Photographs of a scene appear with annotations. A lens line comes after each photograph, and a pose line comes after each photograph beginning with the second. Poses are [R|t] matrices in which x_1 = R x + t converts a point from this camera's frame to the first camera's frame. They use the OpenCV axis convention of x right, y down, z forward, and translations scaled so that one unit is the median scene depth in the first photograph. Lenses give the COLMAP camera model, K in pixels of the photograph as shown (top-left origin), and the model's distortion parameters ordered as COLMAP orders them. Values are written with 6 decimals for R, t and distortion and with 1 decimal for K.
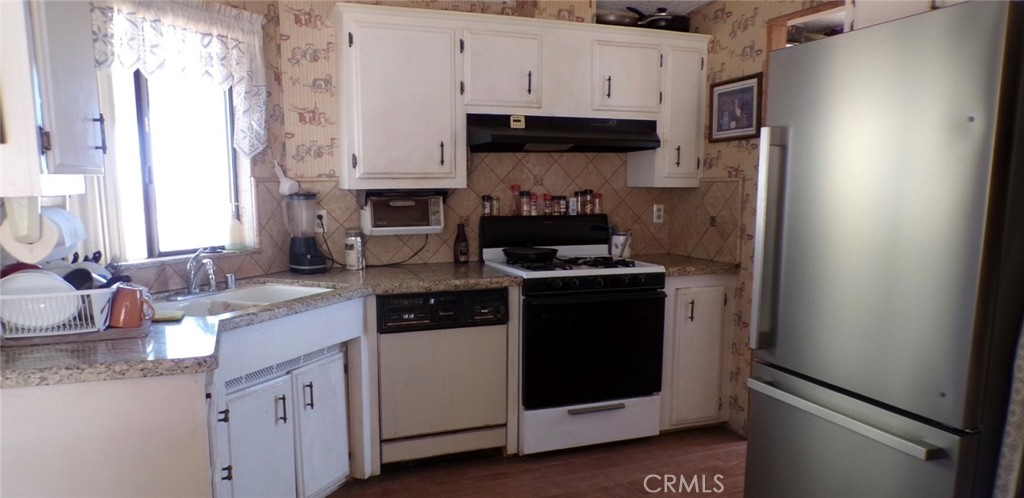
lens RADIAL K [[703.2, 0, 514.6], [0, 703.2, 296.1], [0, 0, 1]] dist [-0.051542, 0.033852]
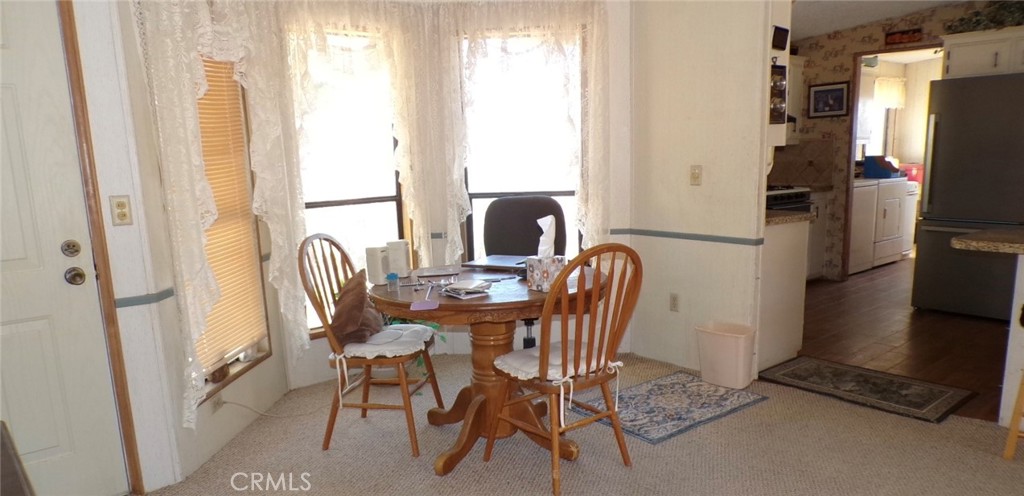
lens RADIAL K [[703.2, 0, 514.6], [0, 703.2, 295.1], [0, 0, 1]] dist [-0.051542, 0.033852]
pose [[0.944161, -0.093575, 0.315916, -1.078771], [0.082170, 0.995400, 0.049262, 0.081583], [-0.319073, -0.020552, 0.947507, -0.466615]]
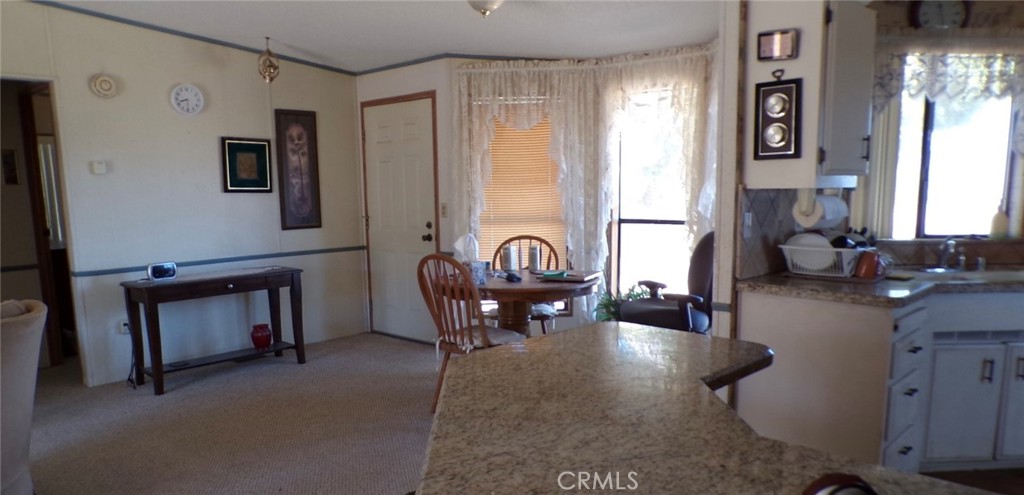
lens RADIAL K [[696.5, 0, 513.0], [0, 696.5, 298.3], [0, 0, 1]] dist [-0.049921, 0.001782]
pose [[0.417258, 0.136385, -0.898496, 0.256821], [-0.130892, 0.987385, 0.089092, 0.031478], [0.899312, 0.080432, 0.429846, -0.171556]]
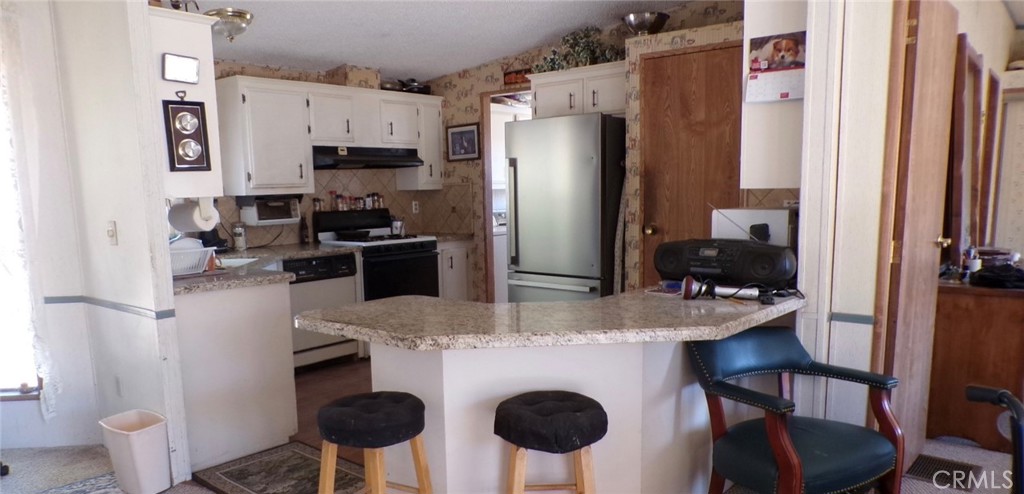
lens RADIAL K [[696.5, 0, 513.0], [0, 696.5, 297.8], [0, 0, 1]] dist [-0.049921, 0.001782]
pose [[0.876884, -0.094689, 0.471283, -0.410316], [0.098724, 0.994983, 0.016219, 0.092178], [-0.470454, 0.032305, 0.881833, -0.534128]]
